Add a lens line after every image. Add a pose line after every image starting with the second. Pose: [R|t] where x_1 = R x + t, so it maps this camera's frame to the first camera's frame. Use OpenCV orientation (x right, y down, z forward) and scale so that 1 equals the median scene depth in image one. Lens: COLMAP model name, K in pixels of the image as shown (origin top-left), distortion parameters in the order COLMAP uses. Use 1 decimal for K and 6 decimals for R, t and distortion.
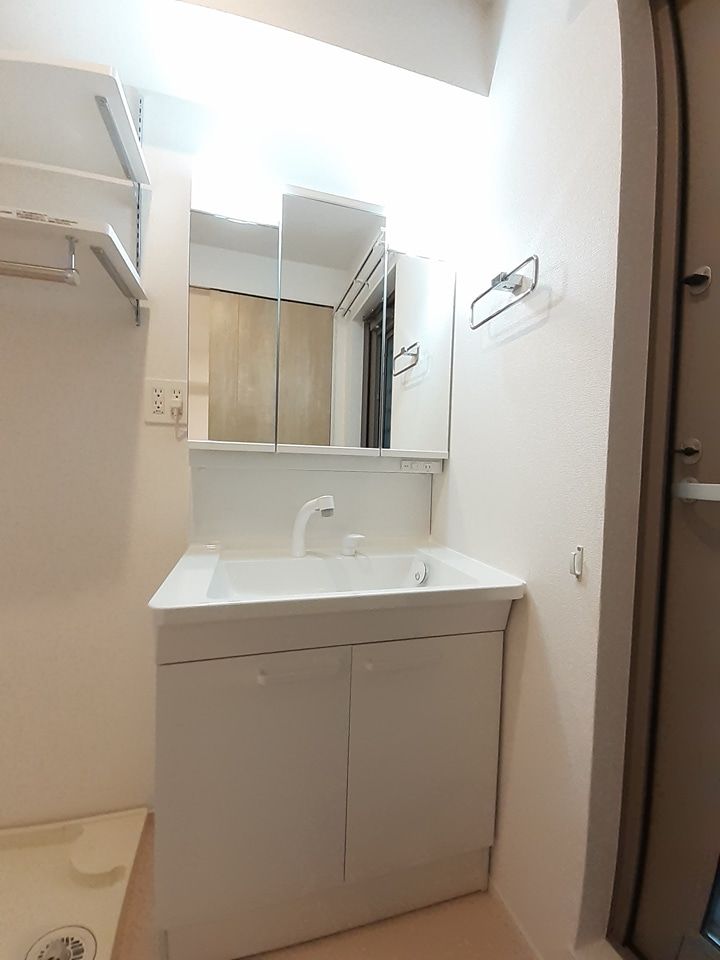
lens RADIAL K [[372.4, 0, 358.8], [0, 372.4, 478.2], [0, 0, 1]] dist [0.013223, -0.014289]
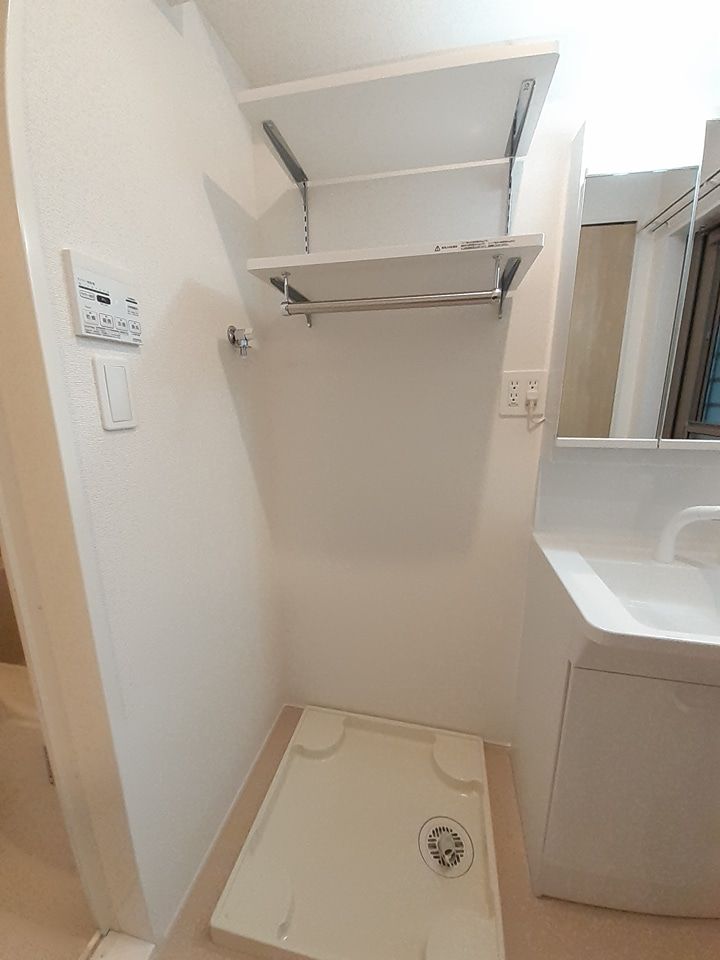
lens RADIAL K [[372.4, 0, 358.8], [0, 372.4, 478.2], [0, 0, 1]] dist [0.013223, -0.014289]
pose [[0.876145, 0.065237, -0.477613, -0.407020], [0.018397, 0.985553, 0.168364, -0.158429], [0.481697, -0.156298, 0.862287, -0.112122]]
